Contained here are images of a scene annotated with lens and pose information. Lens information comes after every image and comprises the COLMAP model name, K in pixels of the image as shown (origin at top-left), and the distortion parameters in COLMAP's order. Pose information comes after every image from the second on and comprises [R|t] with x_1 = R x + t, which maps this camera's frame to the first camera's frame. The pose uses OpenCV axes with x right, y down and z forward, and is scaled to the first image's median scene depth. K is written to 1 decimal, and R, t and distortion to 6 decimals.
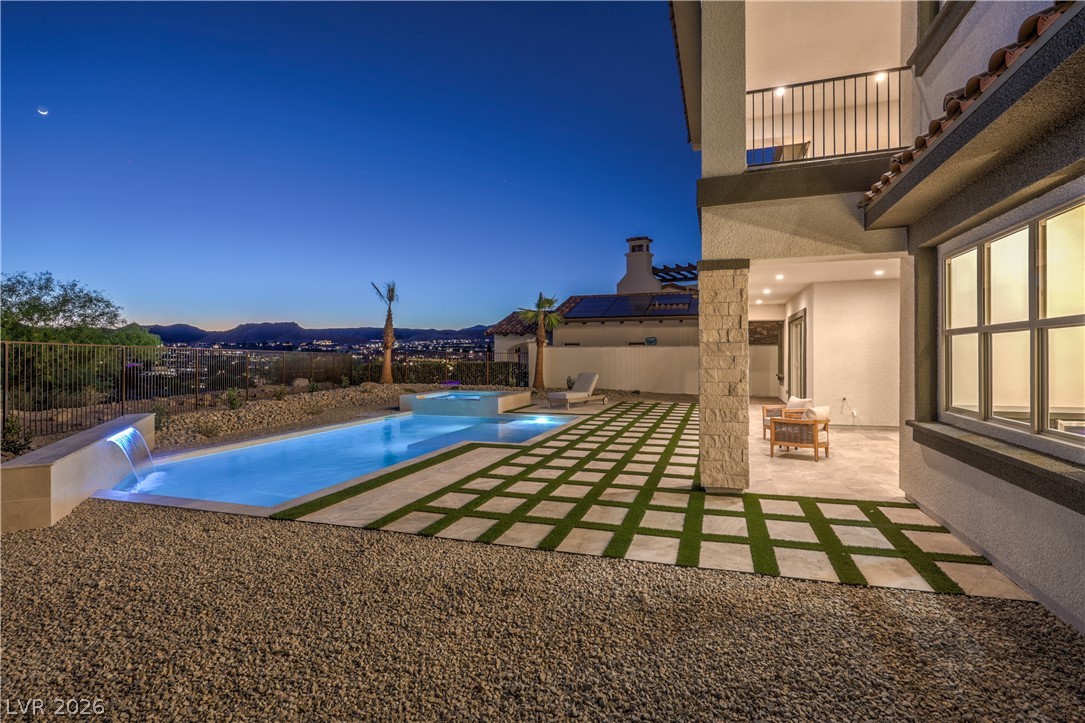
lens RADIAL K [[528.5, 0, 542.8], [0, 528.5, 357.0], [0, 0, 1]] dist [0.003633, 0.000041]
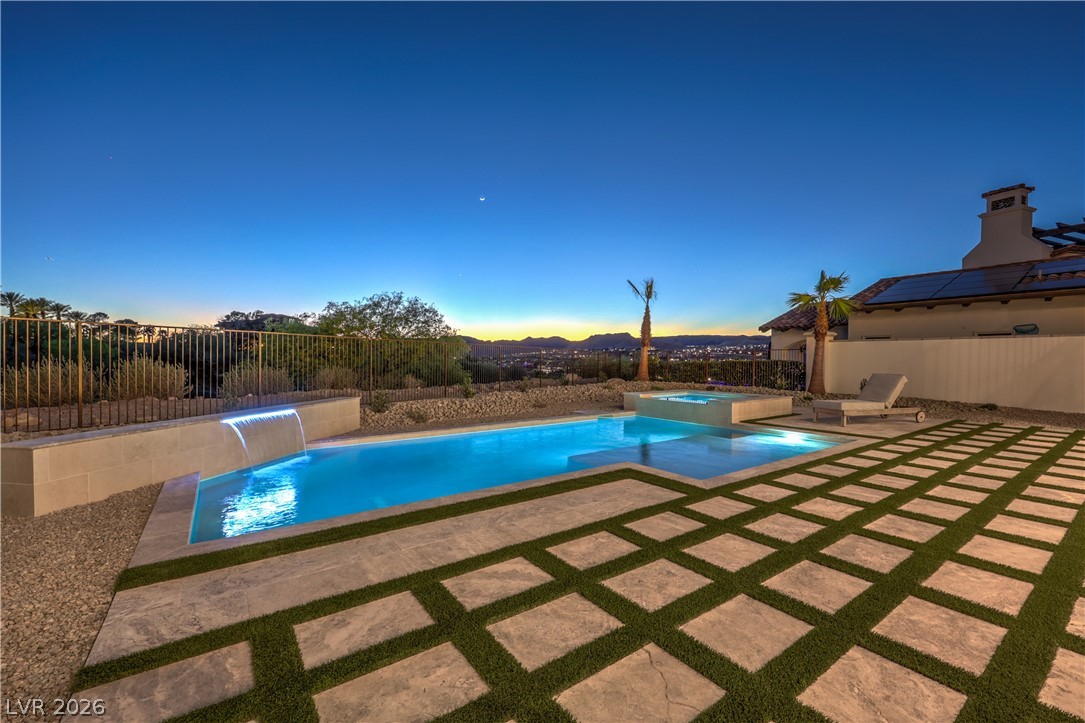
lens RADIAL K [[447.9, 0, 543.8], [0, 447.9, 367.6], [0, 0, 1]] dist [0.002889, -0.000600]
pose [[0.811480, 0.016735, -0.584140, 0.051310], [-0.007149, 0.999799, 0.018712, 0.011493], [0.584336, -0.011009, 0.811437, 0.220943]]
